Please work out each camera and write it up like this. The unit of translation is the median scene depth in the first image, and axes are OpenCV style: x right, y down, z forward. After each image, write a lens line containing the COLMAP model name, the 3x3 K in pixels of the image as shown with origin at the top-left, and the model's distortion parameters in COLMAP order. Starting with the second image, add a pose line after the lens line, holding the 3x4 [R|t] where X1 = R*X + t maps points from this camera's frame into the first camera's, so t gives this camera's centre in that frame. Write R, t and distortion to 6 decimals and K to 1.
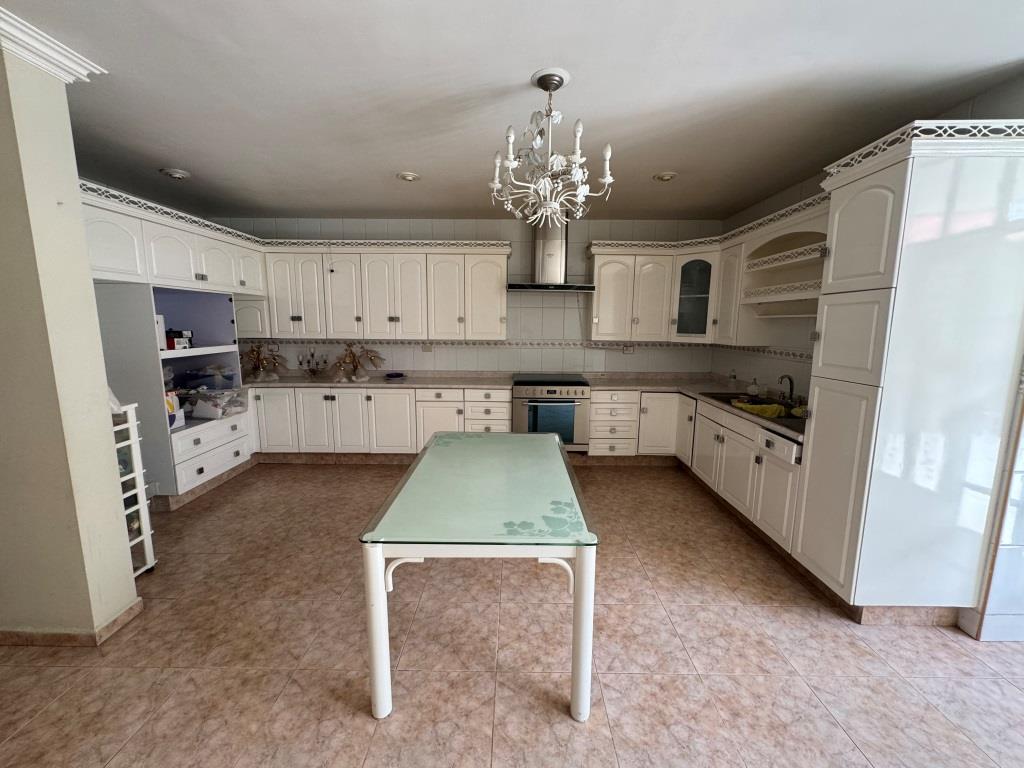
lens RADIAL K [[408.1, 0, 512.0], [0, 408.1, 384.0], [0, 0, 1]] dist [-0.000673, 0.000569]
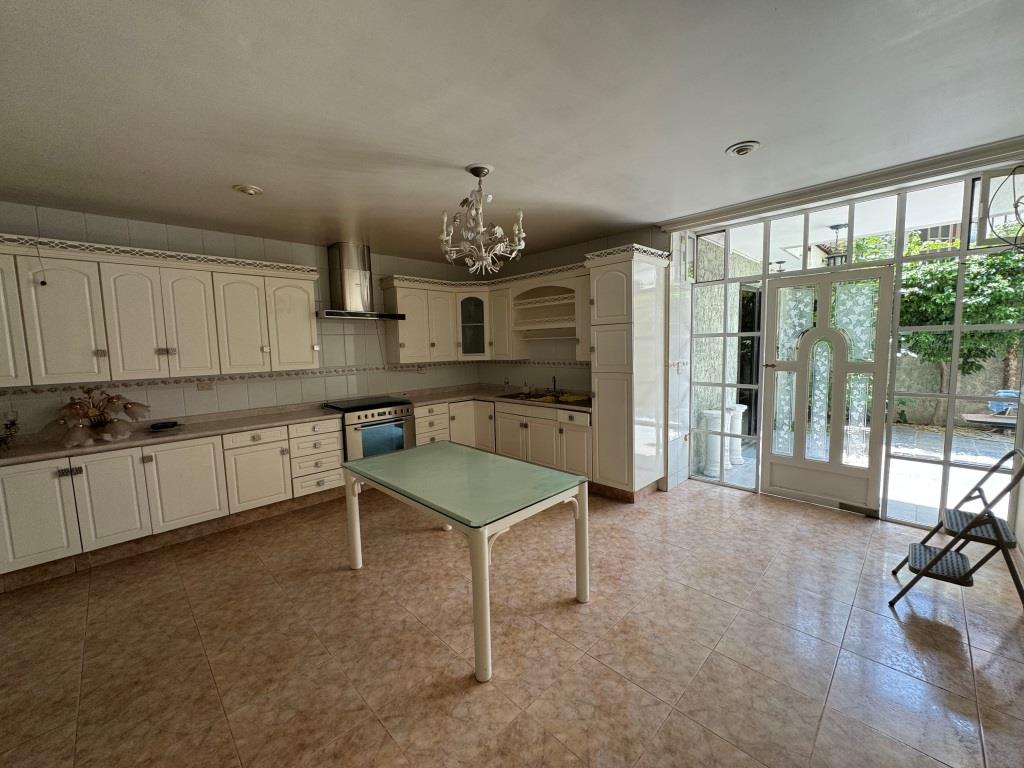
lens RADIAL K [[408.1, 0, 512.0], [0, 408.1, 384.0], [0, 0, 1]] dist [-0.000673, 0.000569]
pose [[0.705138, -0.094915, 0.702688, -0.392906], [0.138508, 0.990348, -0.005220, -0.004607], [-0.695410, 0.101008, 0.711479, 0.010137]]
